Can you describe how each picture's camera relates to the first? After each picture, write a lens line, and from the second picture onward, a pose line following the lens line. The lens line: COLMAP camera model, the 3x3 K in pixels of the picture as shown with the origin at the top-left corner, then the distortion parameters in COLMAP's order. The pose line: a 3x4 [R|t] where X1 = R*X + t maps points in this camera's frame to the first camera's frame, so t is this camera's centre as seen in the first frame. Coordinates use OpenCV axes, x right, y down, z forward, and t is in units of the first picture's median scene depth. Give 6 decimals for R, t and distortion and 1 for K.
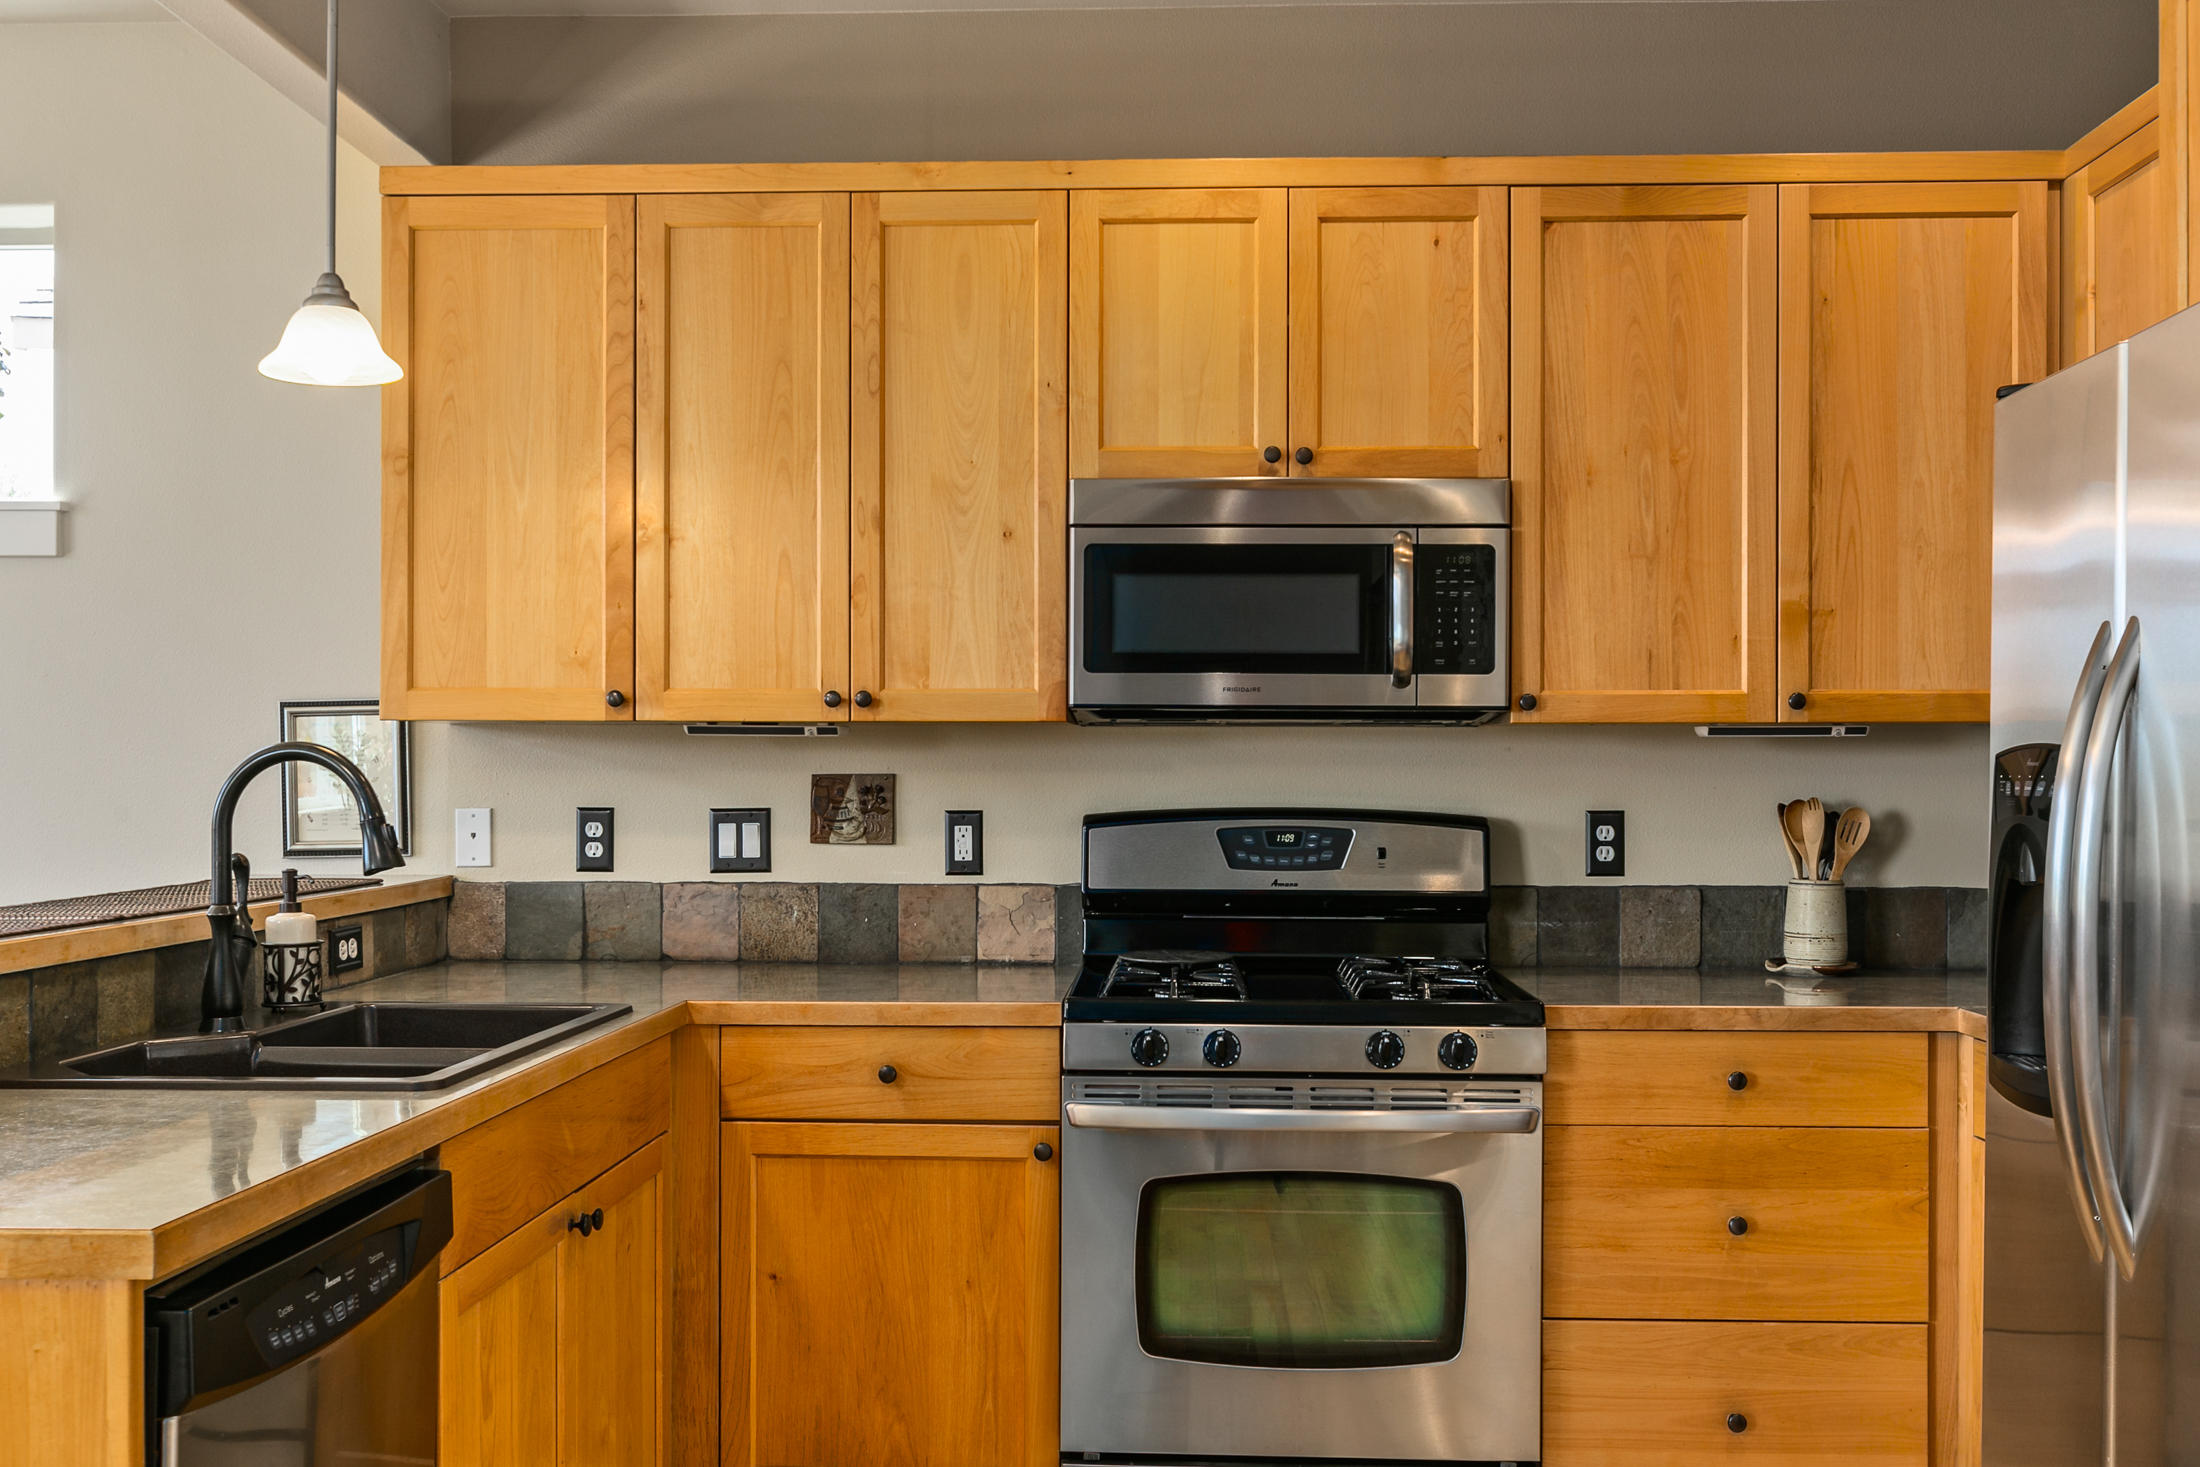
lens RADIAL K [[2034.0, 0, 1100.0], [0, 2034.0, 733.5], [0, 0, 1]] dist [0.000881, -0.000758]
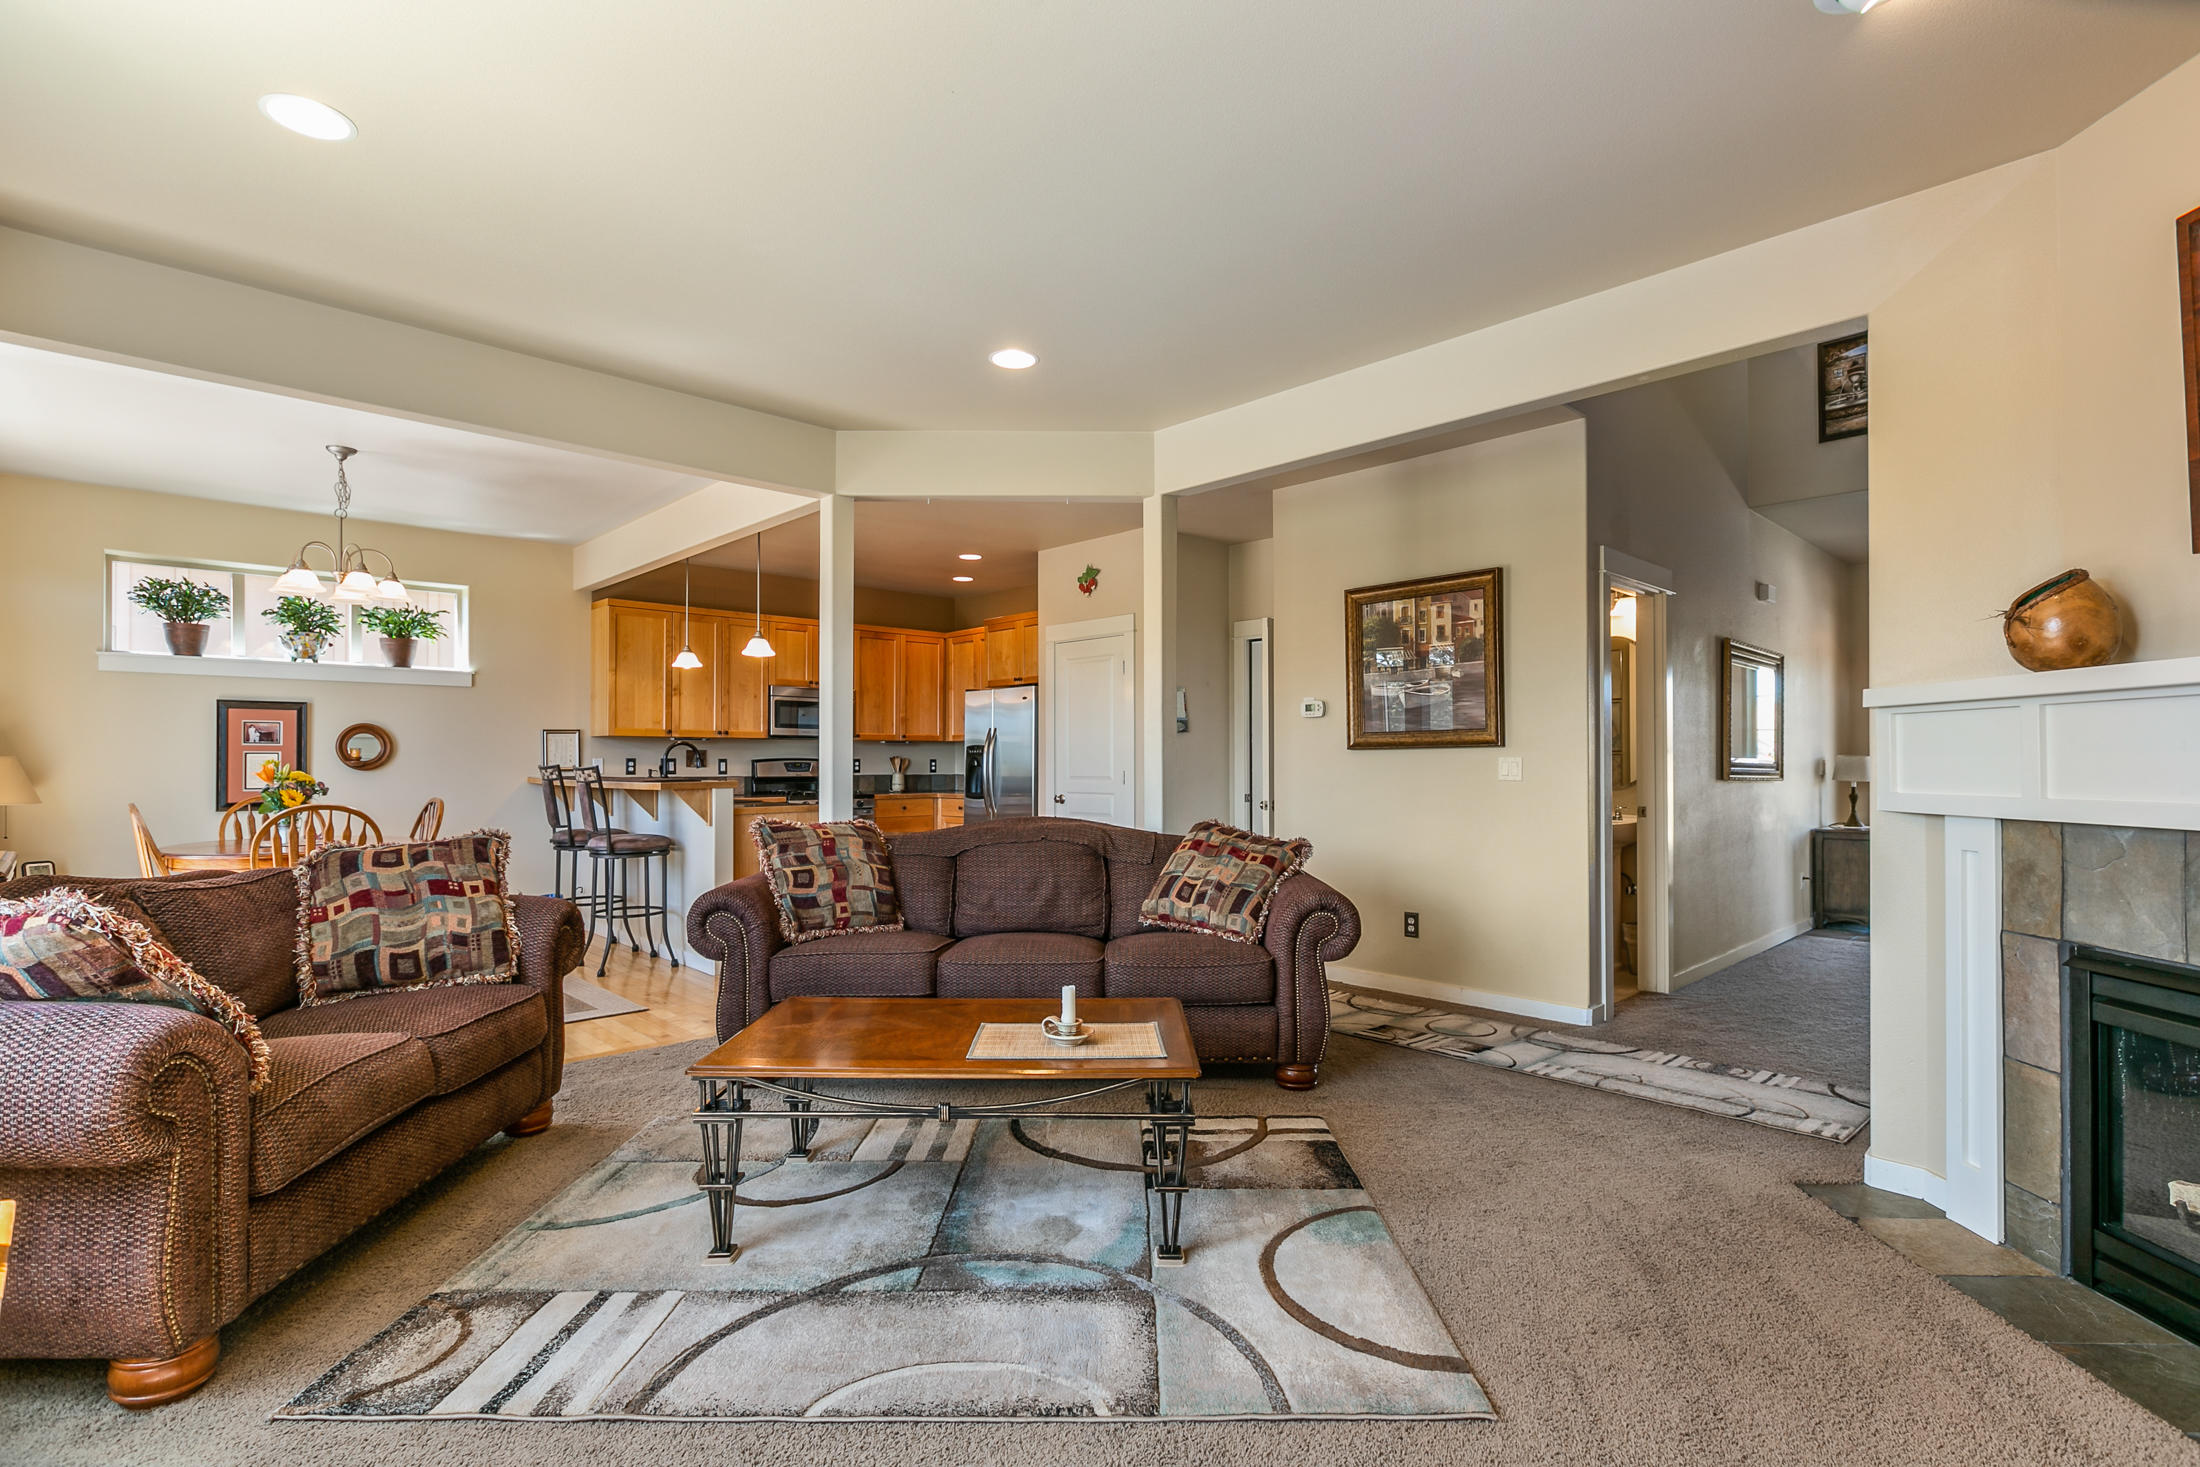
lens RADIAL K [[1032.5, 0, 1098.1], [0, 1032.5, 748.3], [0, 0, 1]] dist [-0.002560, -0.000265]
pose [[0.695309, 0.007887, 0.718667, -1.099256], [-0.010776, 0.999942, -0.000548, 0.008927], [-0.718630, -0.007363, 0.695354, -1.073344]]
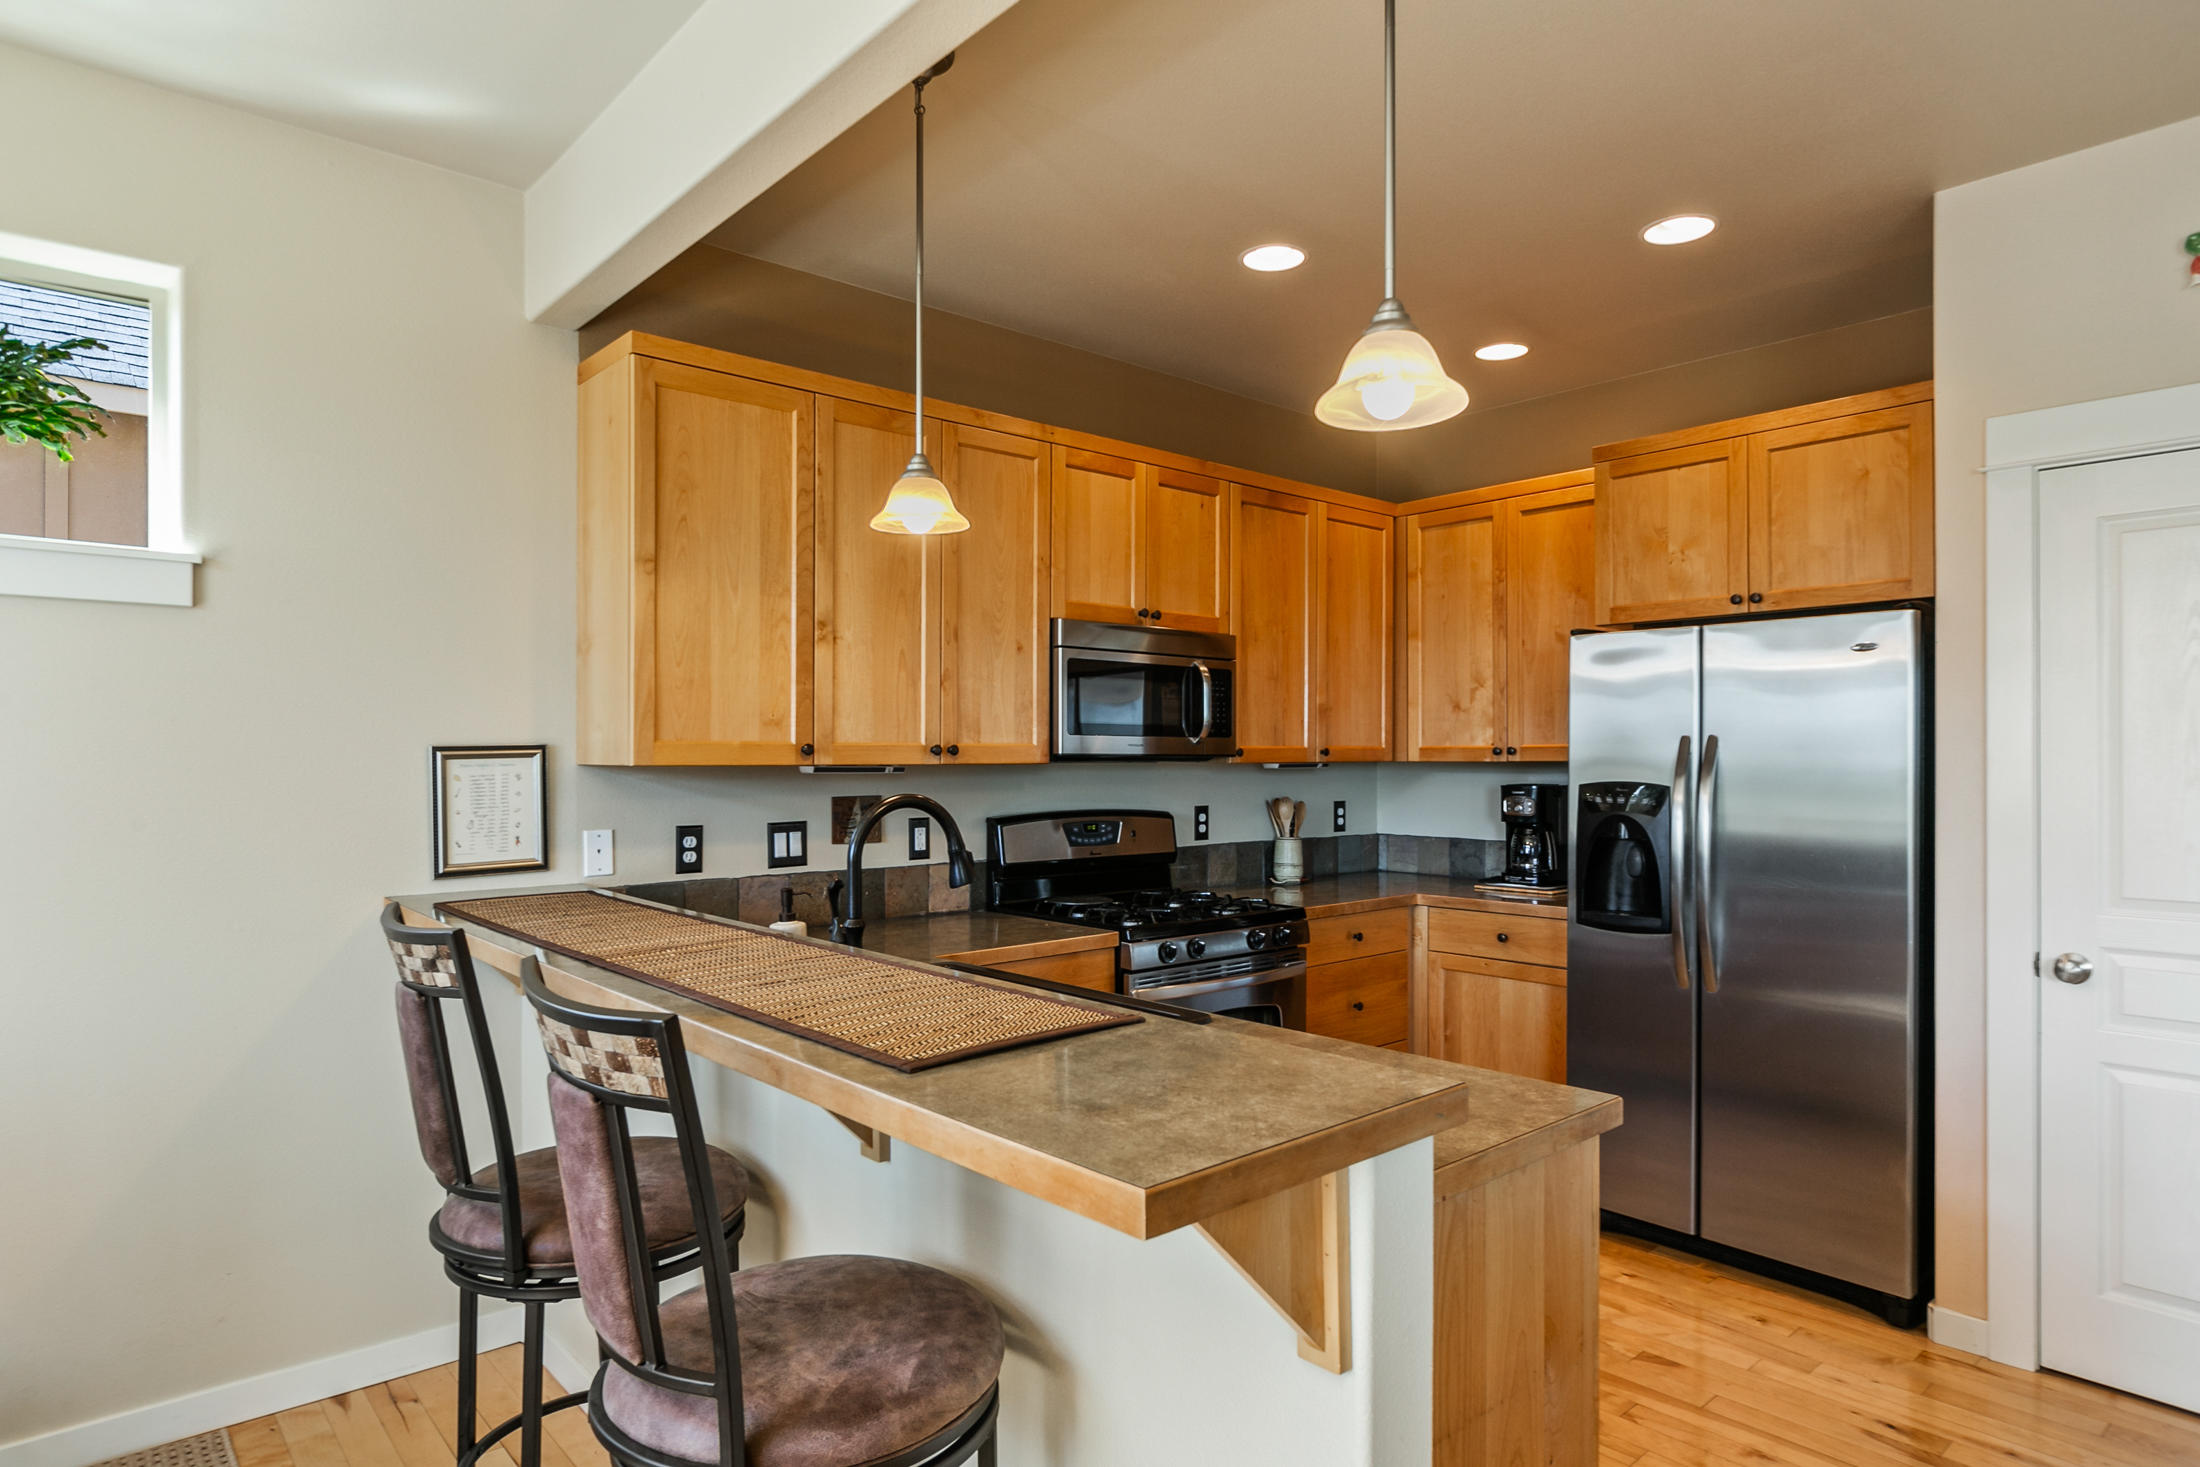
lens RADIAL K [[1250.9, 0, 1100.0], [0, 1250.9, 733.5], [0, 0, 1]] dist [-0.000365, 0.000123]
pose [[0.720792, 0.010229, 0.693076, -0.656518], [-0.011349, 0.999931, -0.002955, -0.026419], [-0.693058, -0.005736, 0.720859, 0.224134]]
